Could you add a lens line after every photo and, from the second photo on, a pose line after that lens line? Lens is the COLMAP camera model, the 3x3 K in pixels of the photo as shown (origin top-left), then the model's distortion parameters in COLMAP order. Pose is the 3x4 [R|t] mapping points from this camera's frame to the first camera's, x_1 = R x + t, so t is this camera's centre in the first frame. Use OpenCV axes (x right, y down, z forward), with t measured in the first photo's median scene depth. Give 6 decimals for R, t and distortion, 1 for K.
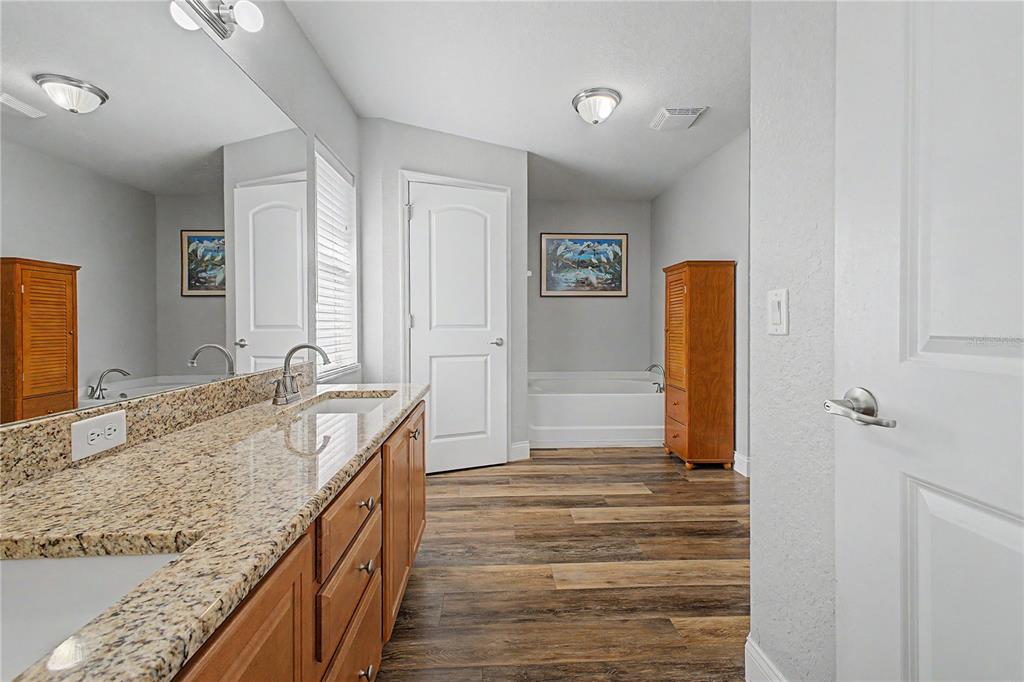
lens RADIAL K [[409.4, 0, 512.2], [0, 409.4, 326.0], [0, 0, 1]] dist [0.027482, -0.014211]
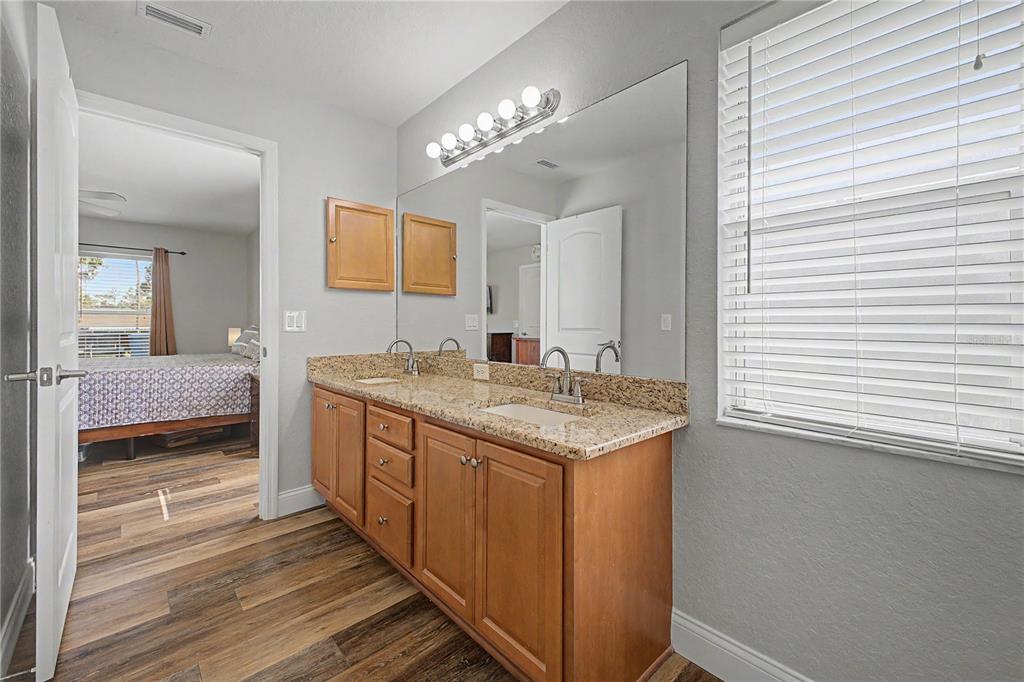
lens RADIAL K [[413.8, 0, 517.8], [0, 413.8, 329.0], [0, 0, 1]] dist [0.002872, -0.000021]
pose [[-0.760504, 0.009590, -0.649262, 0.131884], [-0.006503, 0.999728, 0.022385, -0.013620], [0.649300, 0.021246, -0.760235, 0.979805]]
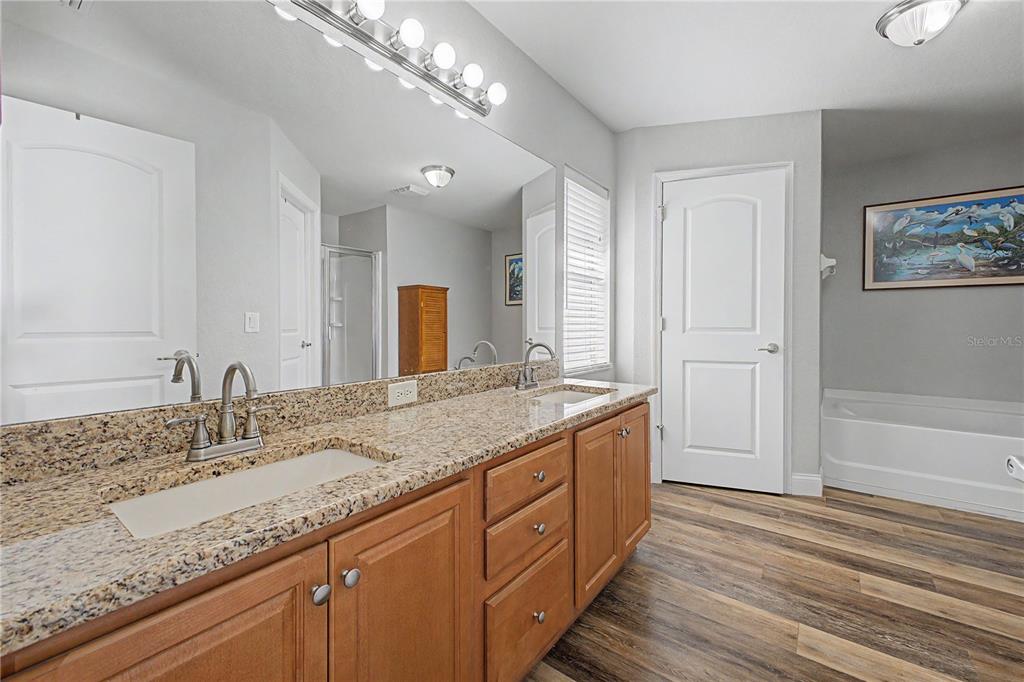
lens RADIAL K [[413.8, 0, 517.8], [0, 413.8, 329.0], [0, 0, 1]] dist [0.002872, -0.000021]
pose [[0.766999, 0.006826, -0.641612, 0.132207], [-0.006401, 0.999975, 0.002986, -0.000021], [0.641617, 0.001816, 0.767023, 0.013297]]
